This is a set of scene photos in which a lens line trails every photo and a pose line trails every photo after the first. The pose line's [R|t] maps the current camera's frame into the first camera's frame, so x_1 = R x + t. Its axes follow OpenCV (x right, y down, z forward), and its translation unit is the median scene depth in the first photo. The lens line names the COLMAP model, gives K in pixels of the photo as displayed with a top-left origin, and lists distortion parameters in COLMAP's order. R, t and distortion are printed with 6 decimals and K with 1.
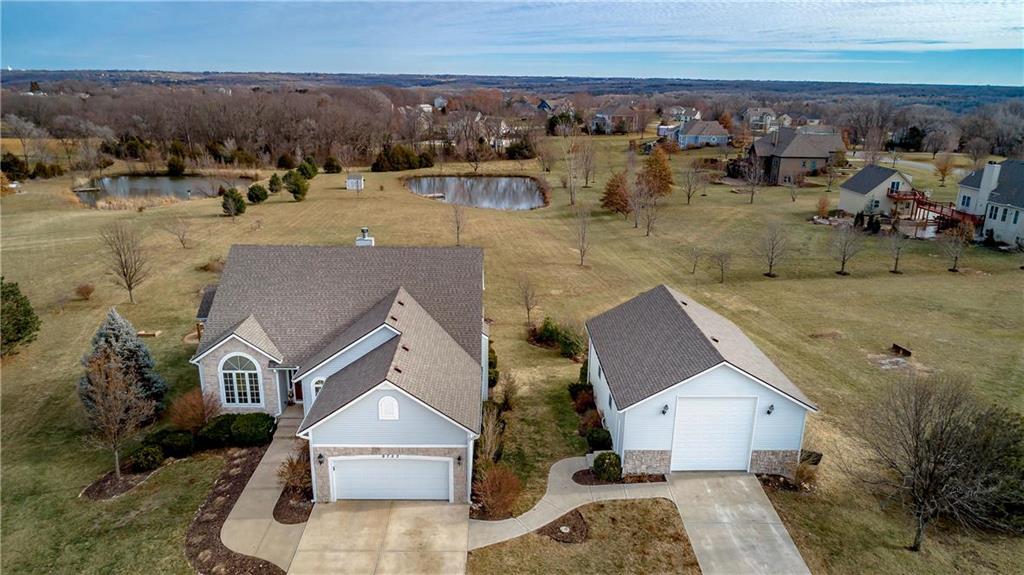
lens RADIAL K [[679.9, 0, 507.8], [0, 679.9, 286.0], [0, 0, 1]] dist [-0.015676, 0.008047]
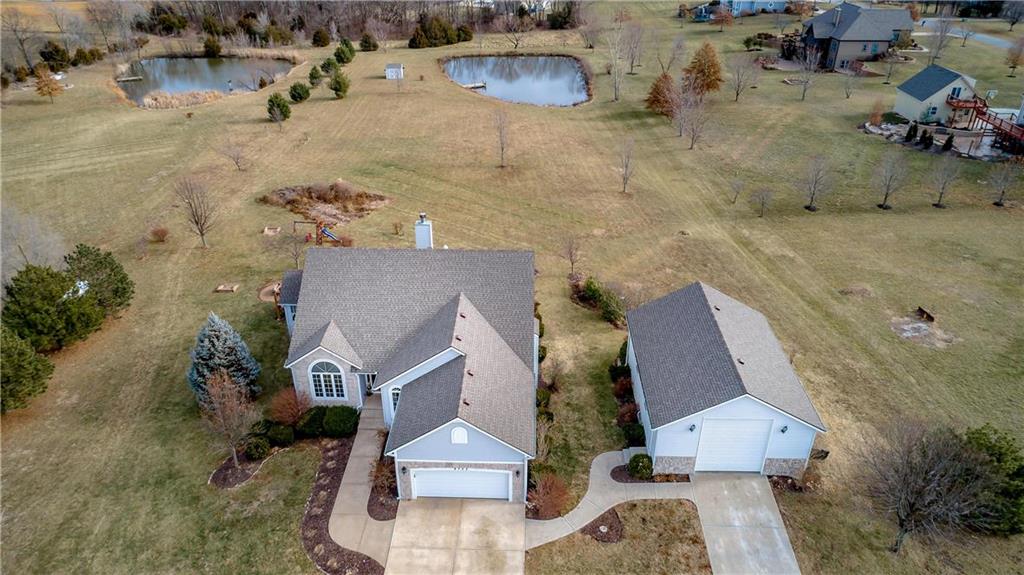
lens RADIAL K [[679.9, 0, 510.5], [0, 679.9, 292.6], [0, 0, 1]] dist [-0.015676, 0.008047]
pose [[0.998681, 0.012388, -0.049820, -0.013981], [-0.001523, 0.977169, 0.212457, -0.159925], [0.051314, -0.212101, 0.975900, -0.057699]]
